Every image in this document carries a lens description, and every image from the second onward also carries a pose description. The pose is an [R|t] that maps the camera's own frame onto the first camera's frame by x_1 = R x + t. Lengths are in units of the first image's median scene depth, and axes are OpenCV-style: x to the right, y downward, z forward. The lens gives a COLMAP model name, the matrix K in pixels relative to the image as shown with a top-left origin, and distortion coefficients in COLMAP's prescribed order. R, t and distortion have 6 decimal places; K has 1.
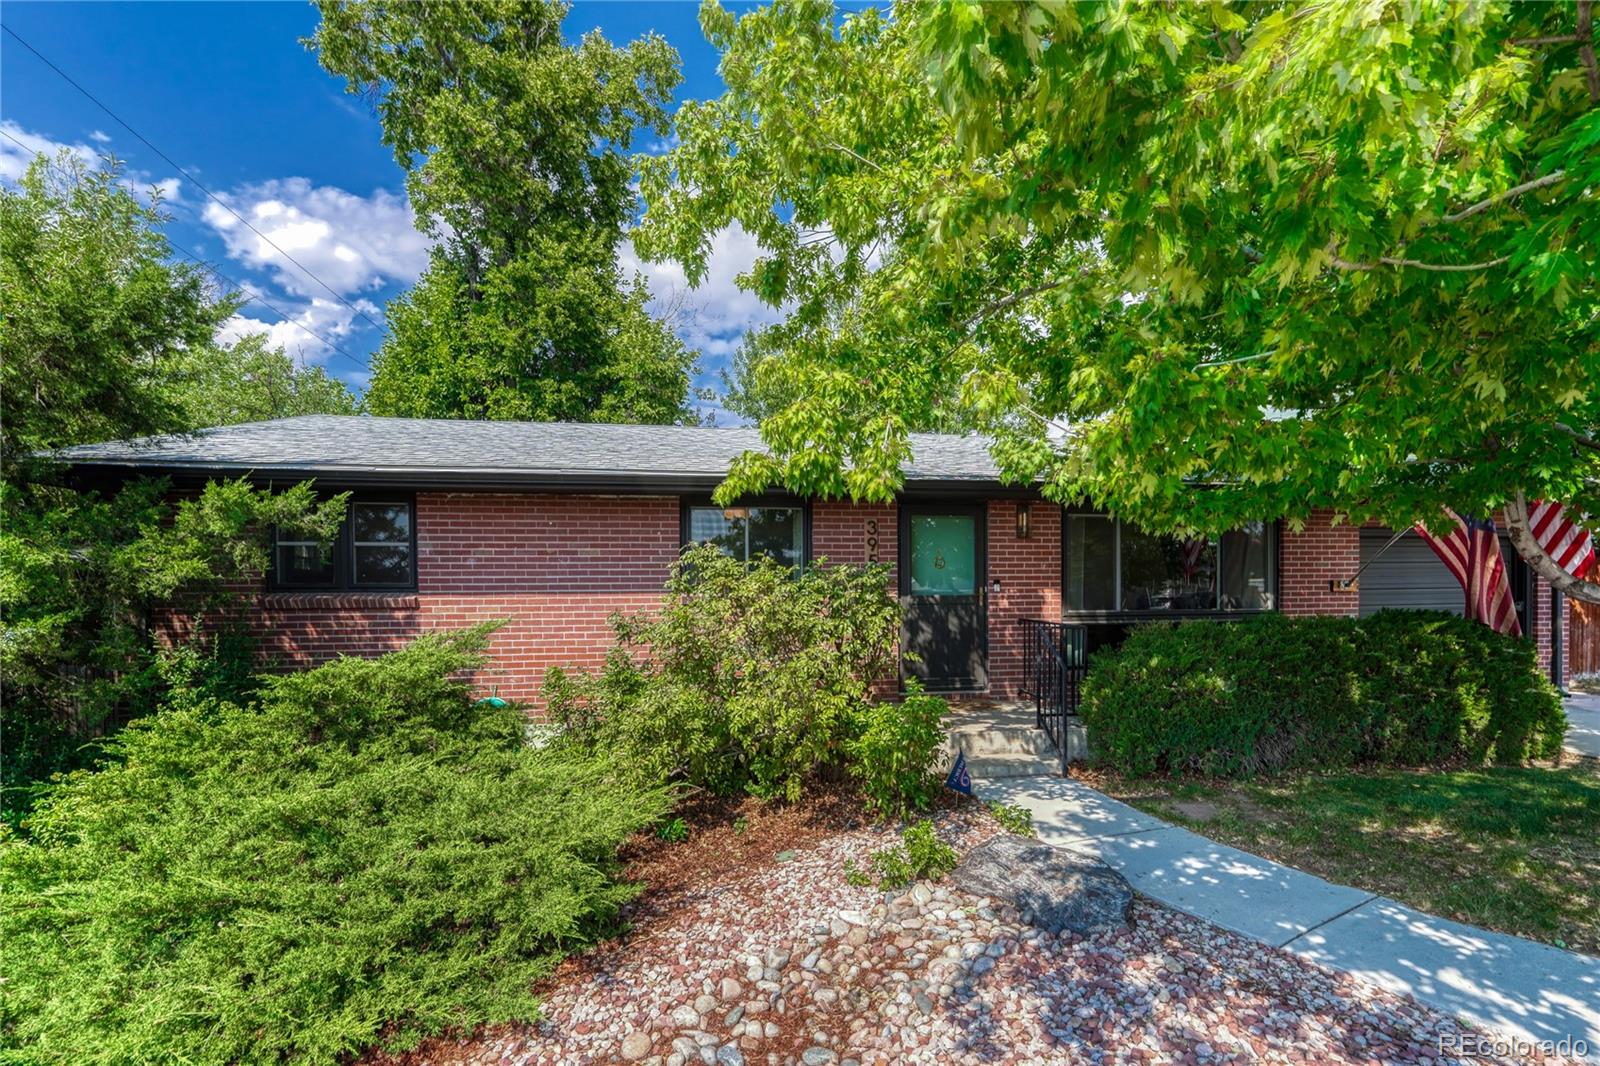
lens RADIAL K [[673.0, 0, 879.7], [0, 673.0, 613.9], [0, 0, 1]] dist [-0.017707, 0.003741]
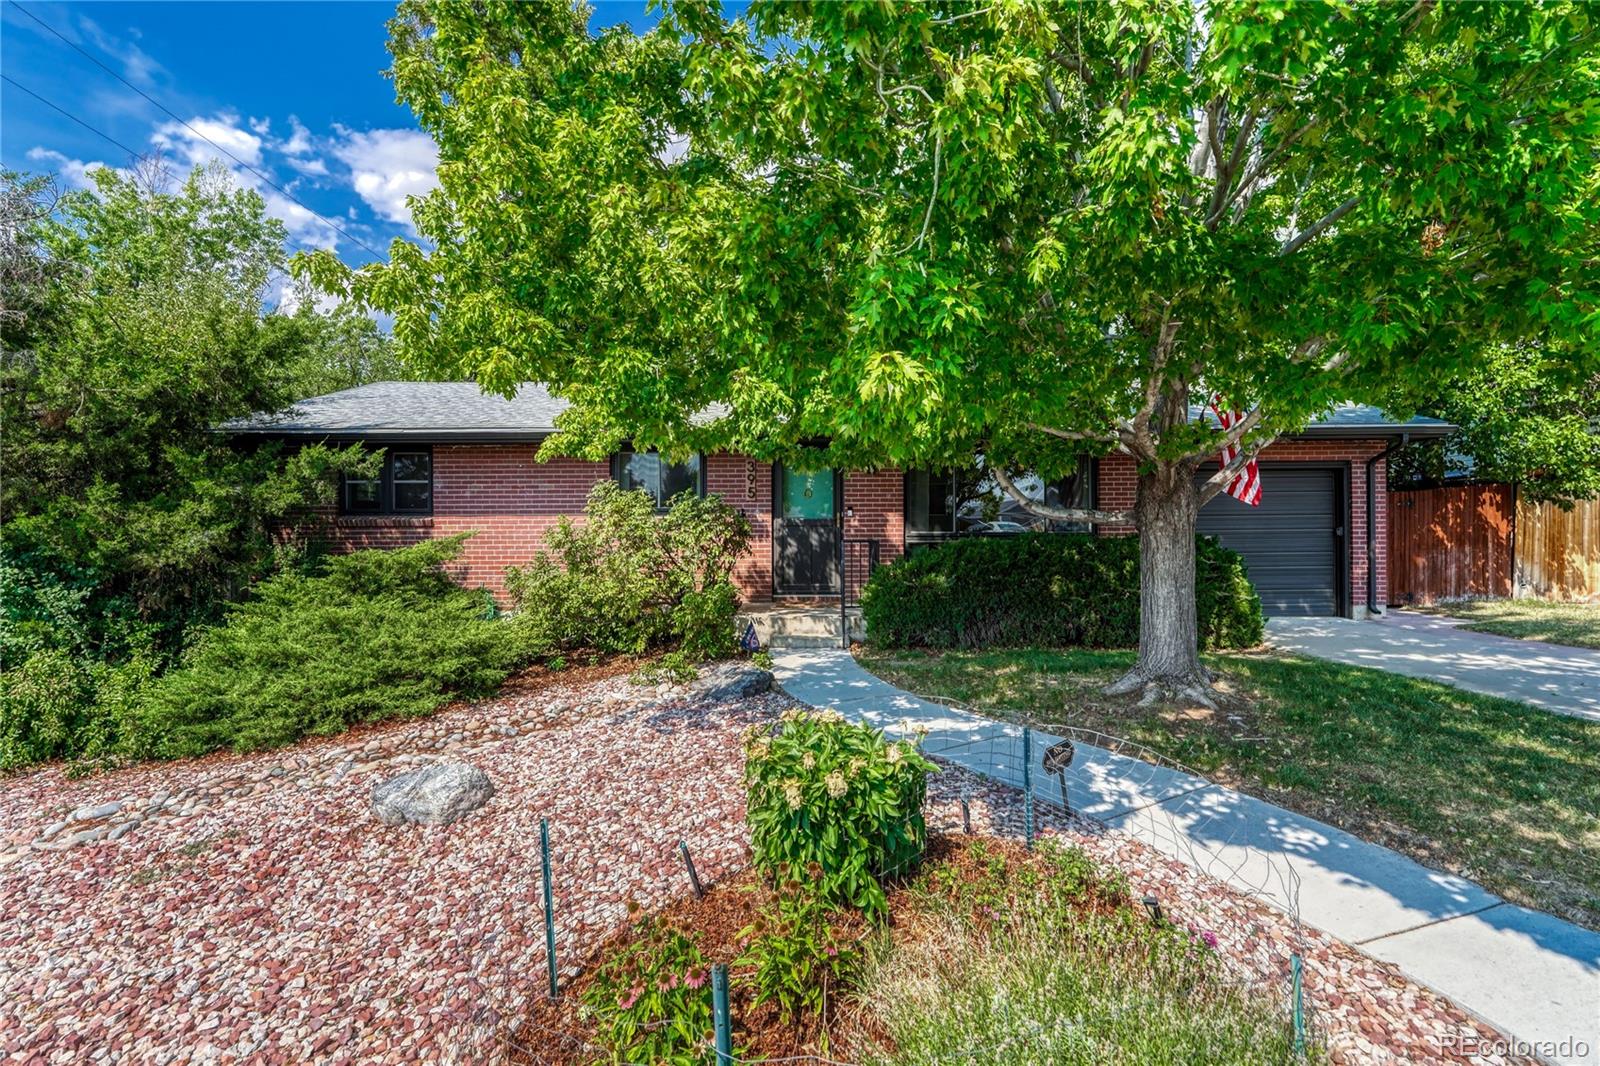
lens RADIAL K [[673.0, 0, 794.9], [0, 673.0, 537.3], [0, 0, 1]] dist [-0.017707, 0.003741]
pose [[0.986607, 0.005394, -0.163026, 0.374525], [-0.007370, 0.999906, -0.011521, 0.031508], [0.162948, 0.012569, 0.986555, -0.349483]]
